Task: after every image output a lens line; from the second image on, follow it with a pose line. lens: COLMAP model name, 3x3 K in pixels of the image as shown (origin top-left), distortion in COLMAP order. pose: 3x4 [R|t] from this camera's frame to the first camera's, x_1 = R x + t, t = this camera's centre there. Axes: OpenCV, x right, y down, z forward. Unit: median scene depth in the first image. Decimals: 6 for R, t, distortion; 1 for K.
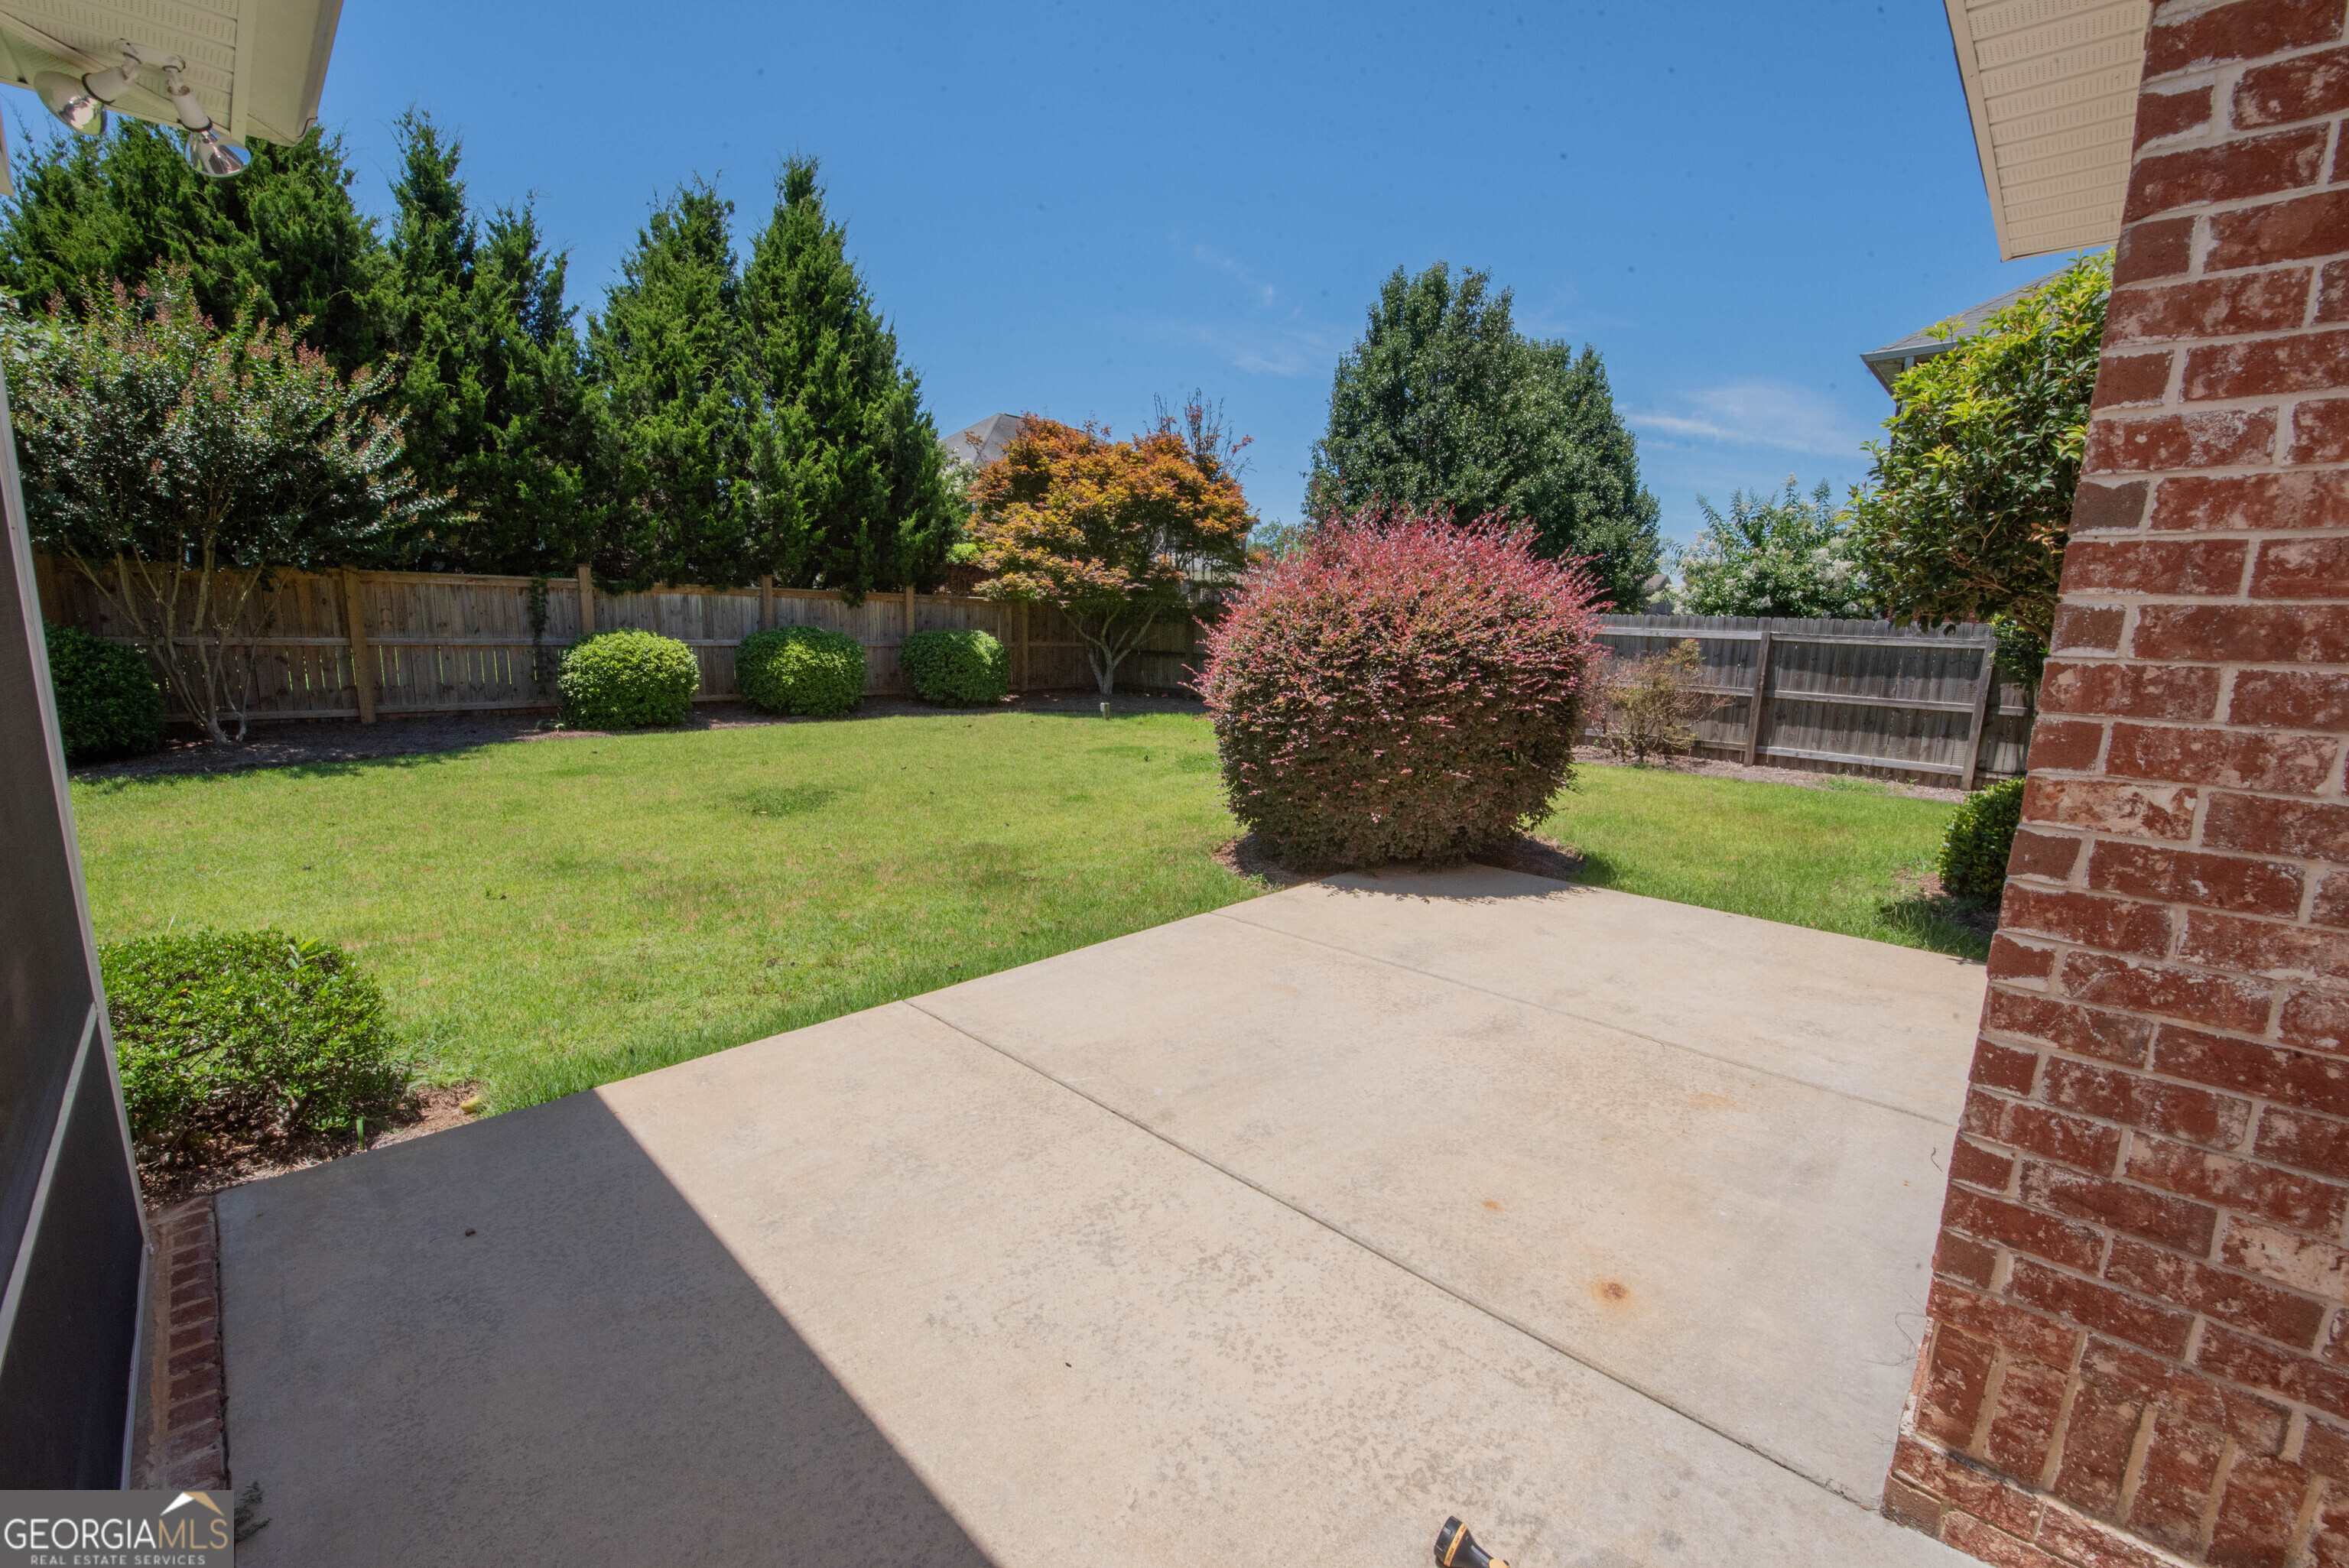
lens RADIAL K [[956.9, 0, 1165.4], [0, 956.9, 800.7], [0, 0, 1]] dist [-0.011897, -0.003992]
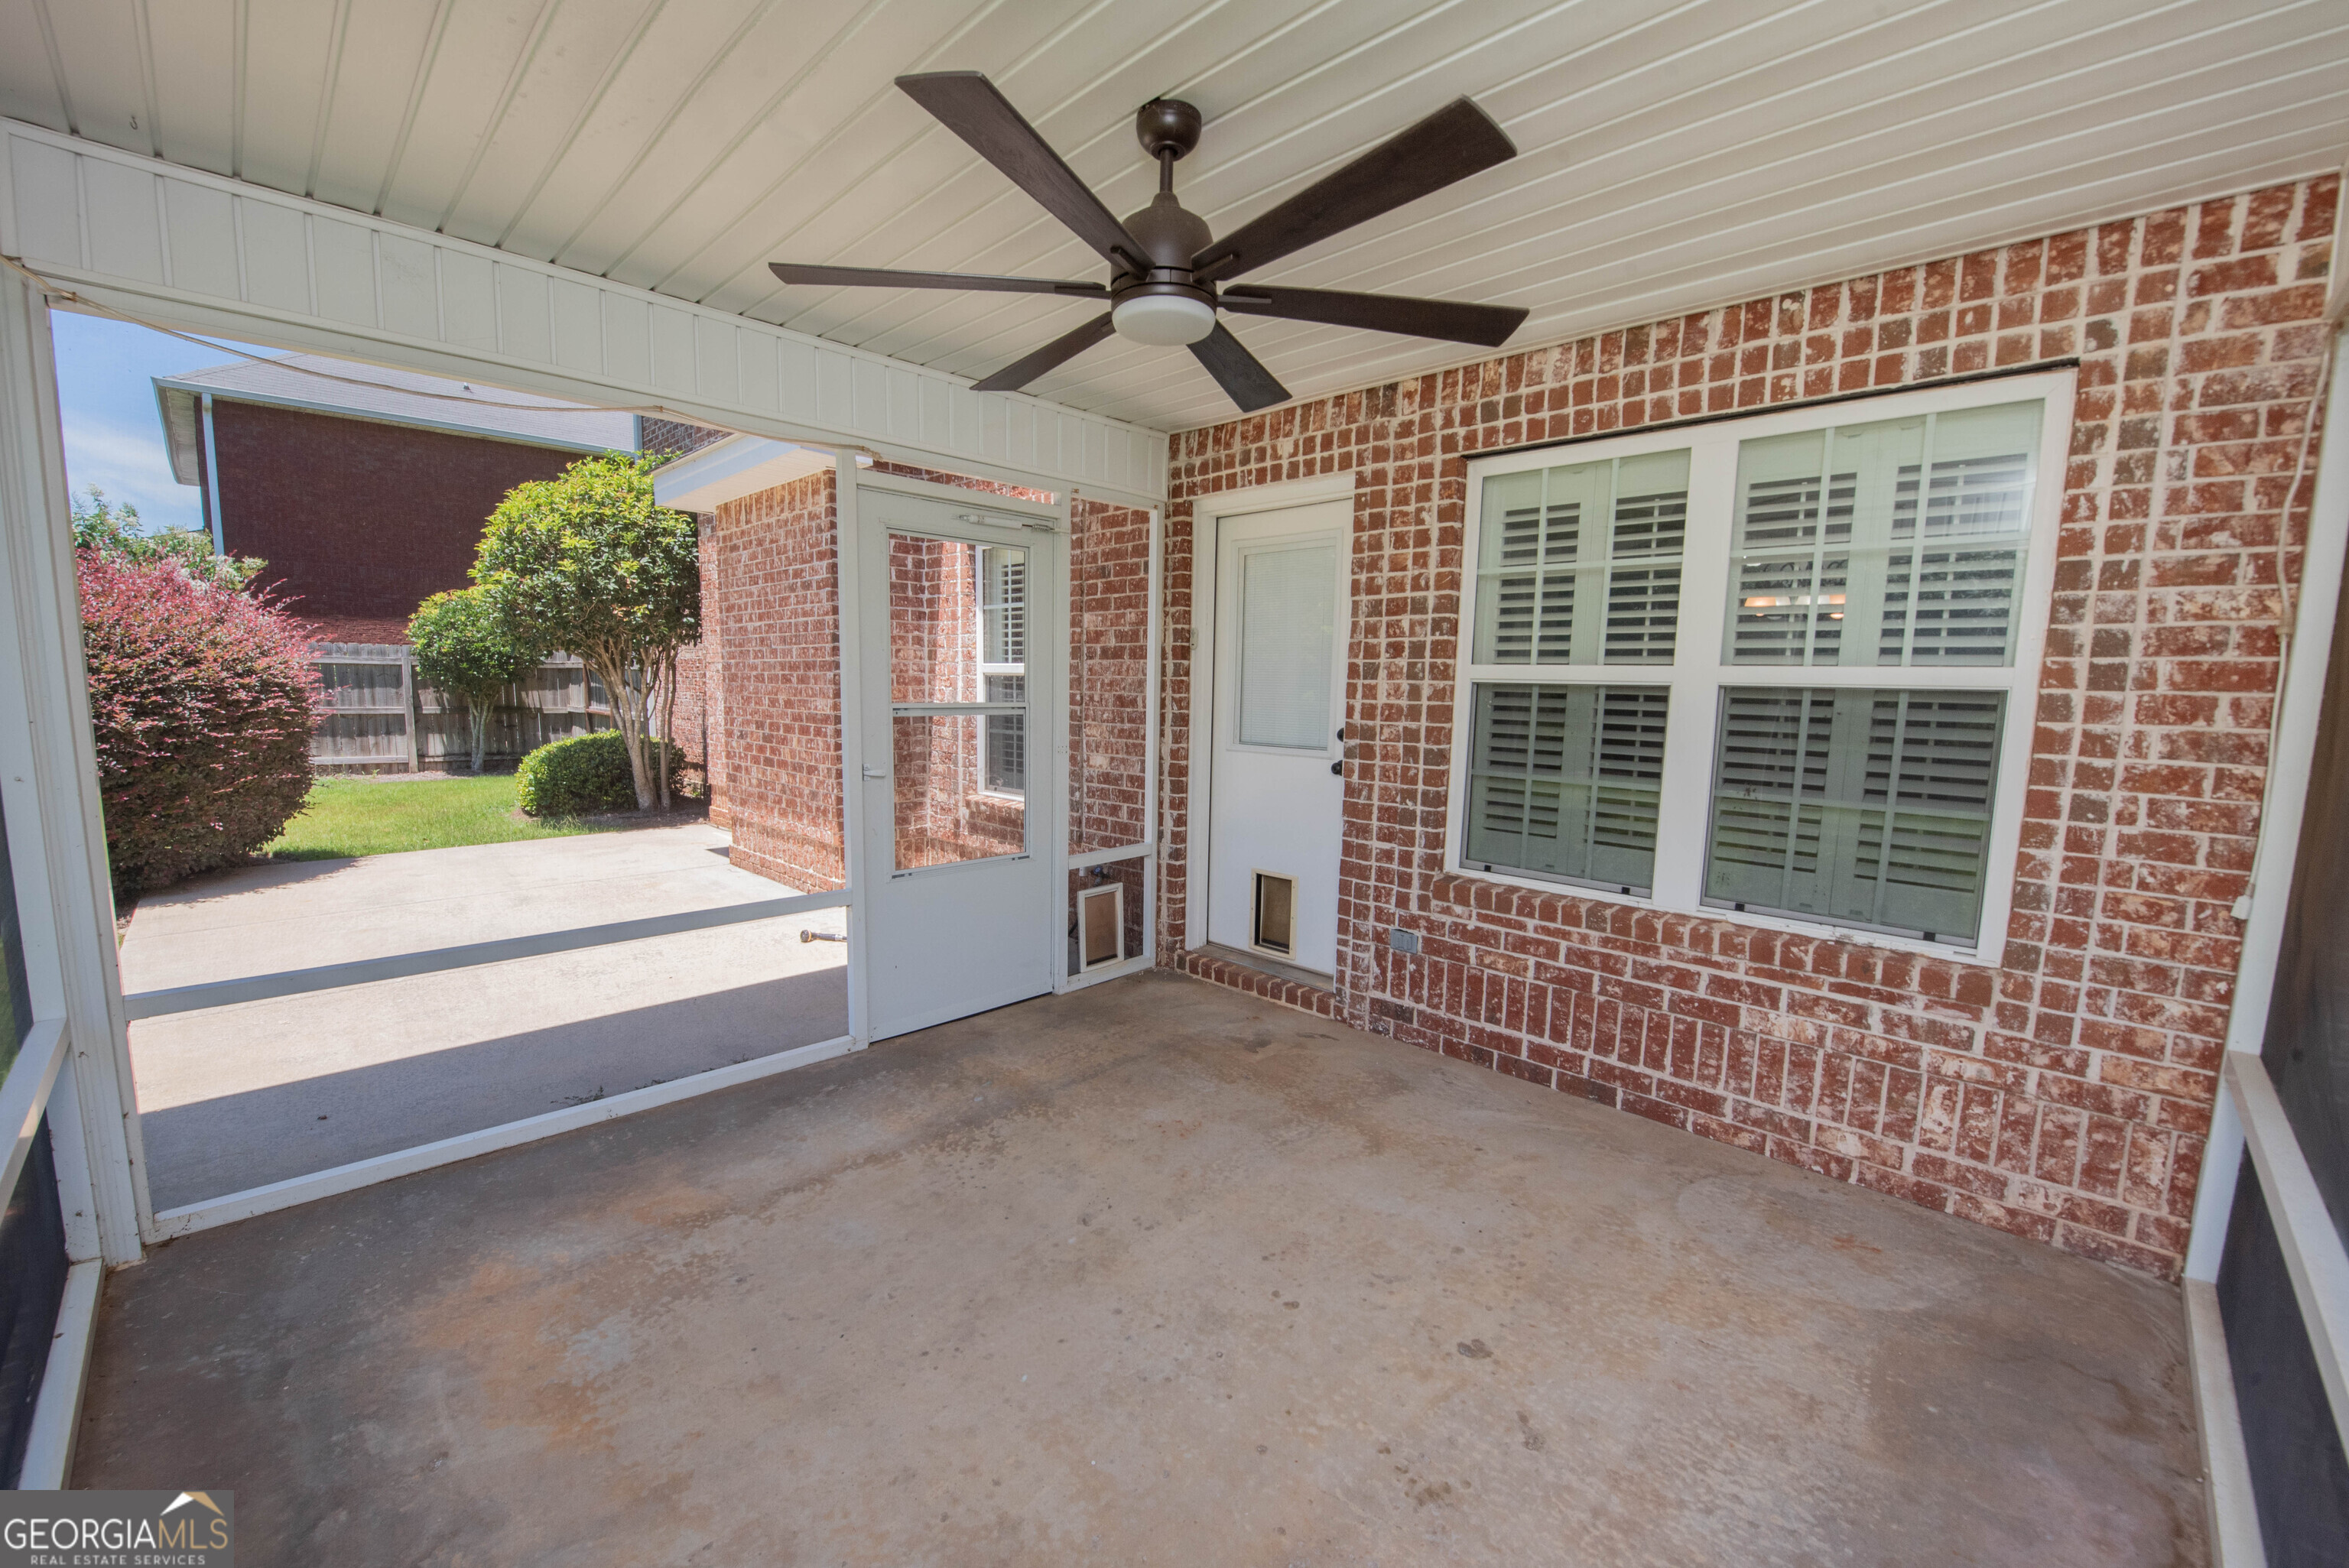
lens RADIAL K [[956.9, 0, 1165.4], [0, 956.9, 800.7], [0, 0, 1]] dist [-0.011897, -0.003992]
pose [[0.019942, -0.148408, 0.988725, -0.423960], [0.158190, 0.976933, 0.143447, 0.002772], [-0.987207, 0.153546, 0.042959, -0.068786]]
